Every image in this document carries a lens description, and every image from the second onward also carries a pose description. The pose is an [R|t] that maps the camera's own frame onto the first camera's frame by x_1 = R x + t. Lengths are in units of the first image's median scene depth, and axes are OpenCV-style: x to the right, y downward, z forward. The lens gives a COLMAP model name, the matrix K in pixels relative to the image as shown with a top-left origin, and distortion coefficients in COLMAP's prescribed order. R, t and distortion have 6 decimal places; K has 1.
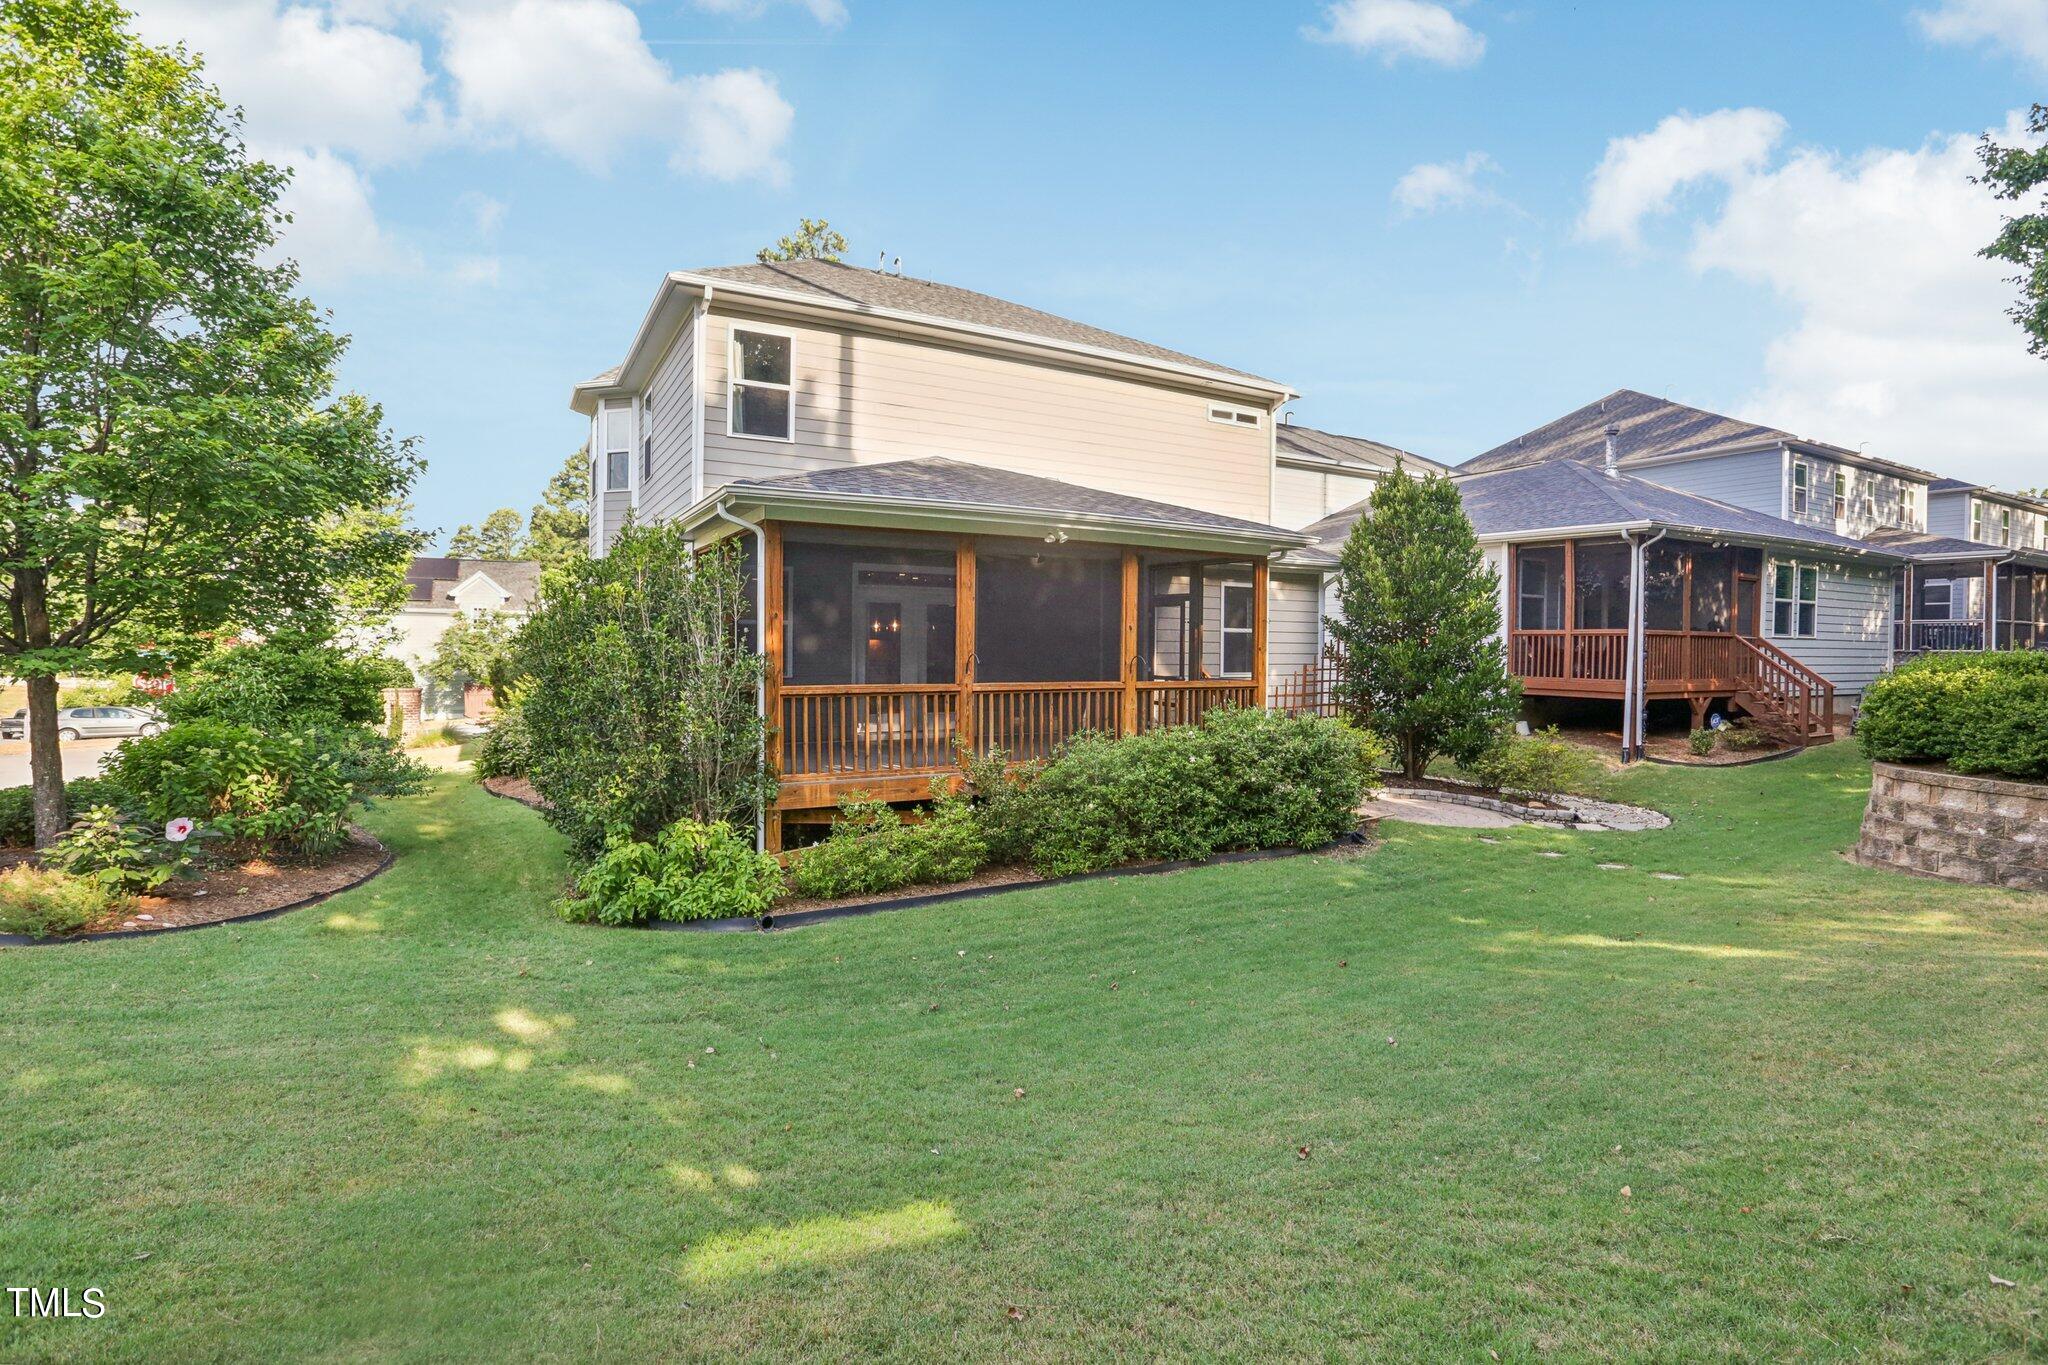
lens RADIAL K [[946.7, 0, 1031.3], [0, 946.7, 651.6], [0, 0, 1]] dist [-0.046202, 0.028987]
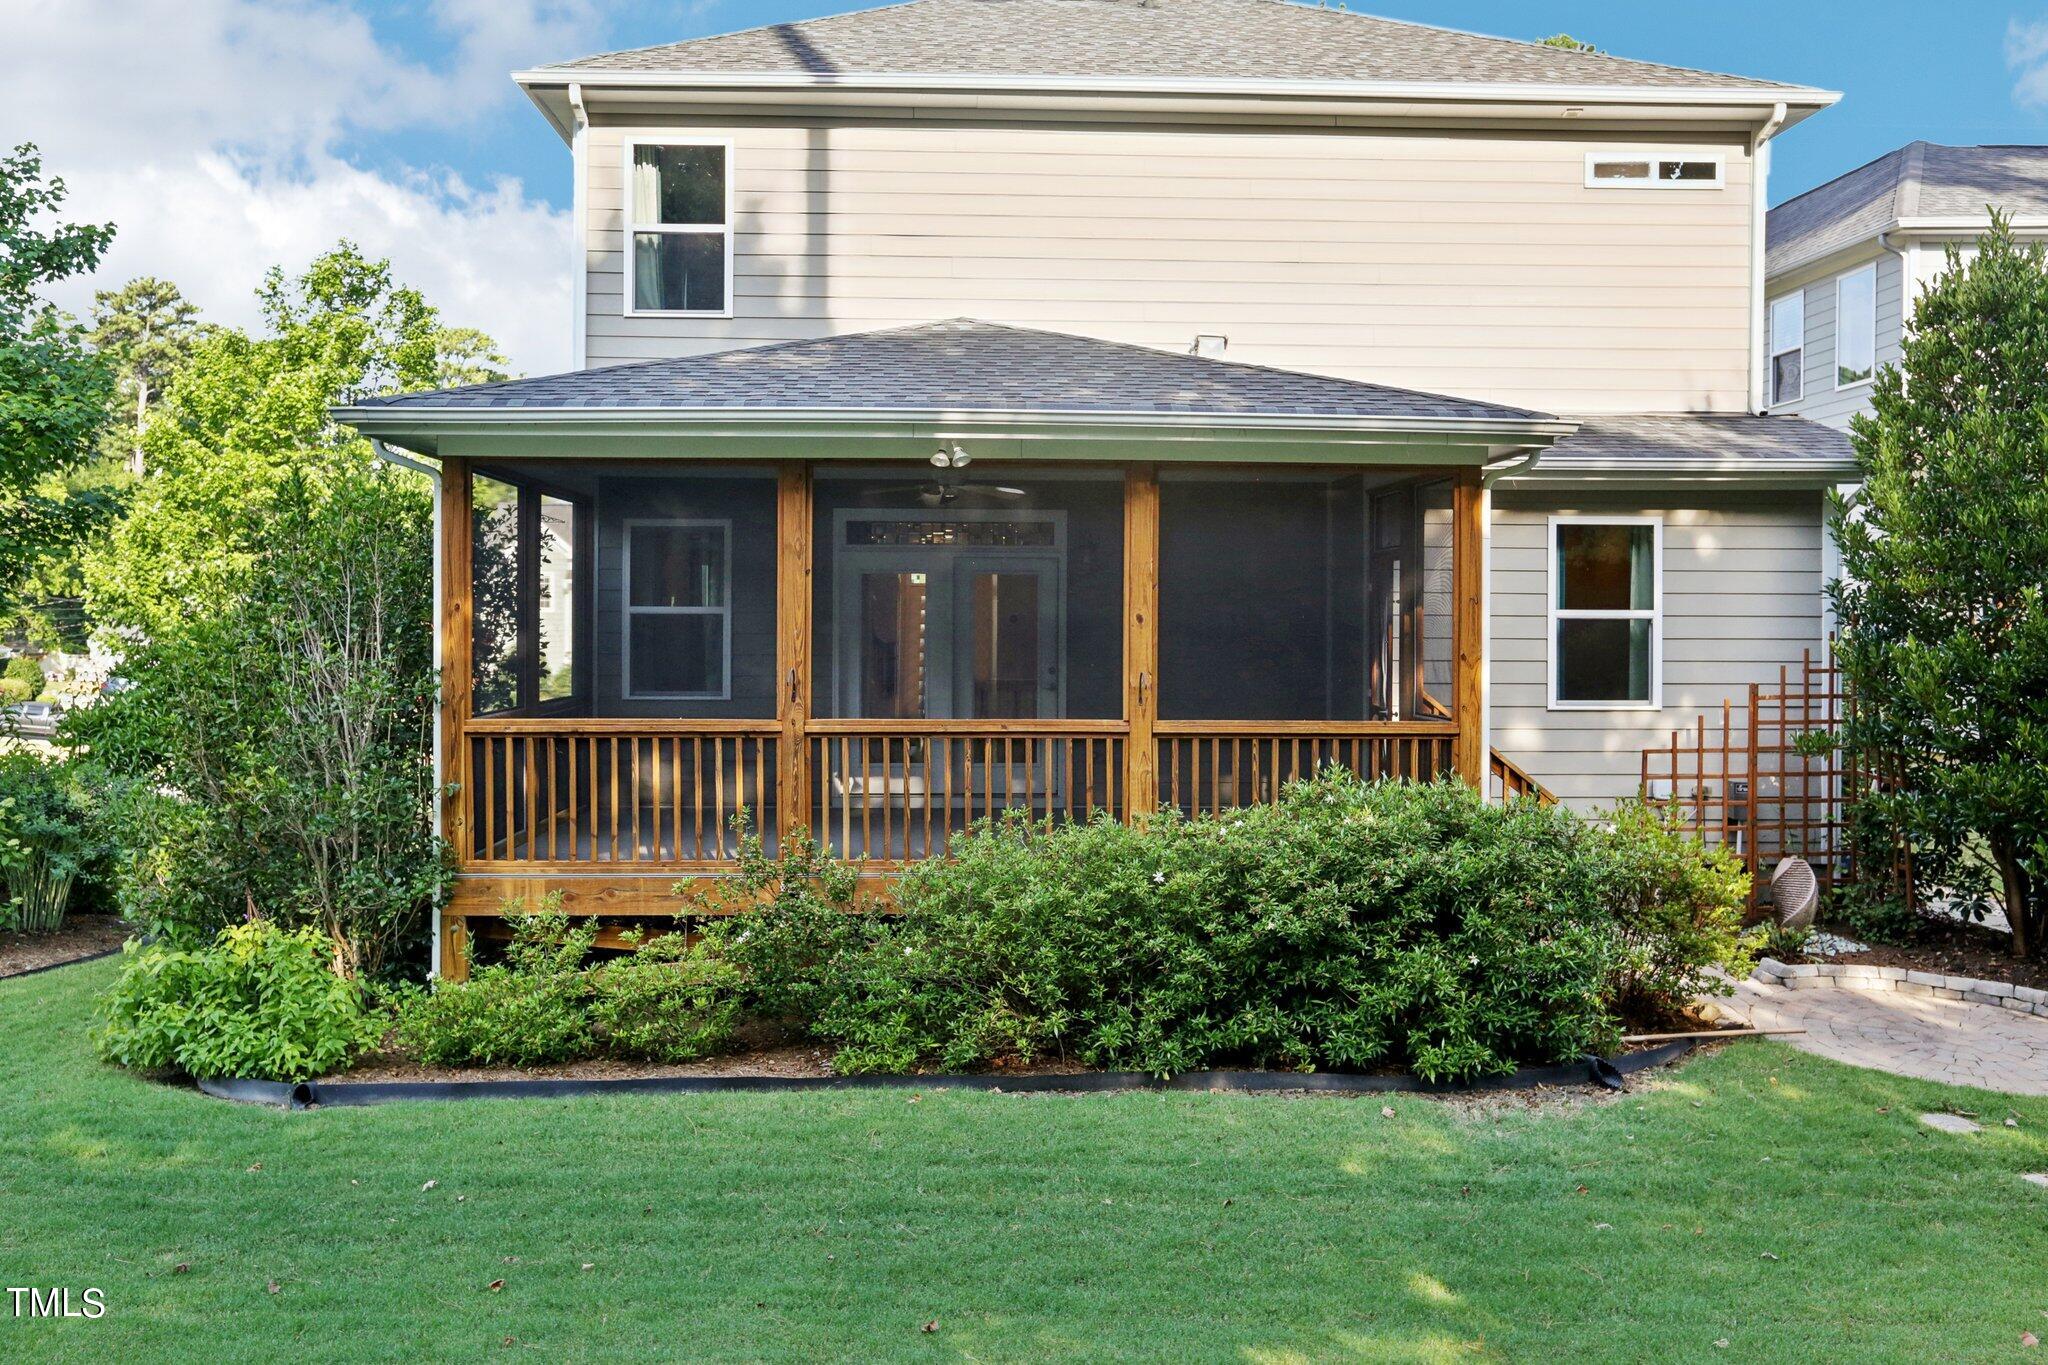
lens RADIAL K [[1621.2, 0, 1031.1], [0, 1621.2, 645.3], [0, 0, 1]] dist [-0.017159, 0.067520]
pose [[0.891559, 0.001250, -0.452902, 0.457986], [0.000928, 0.999989, 0.004586, -0.014454], [0.452903, -0.004509, 0.891548, 0.168176]]
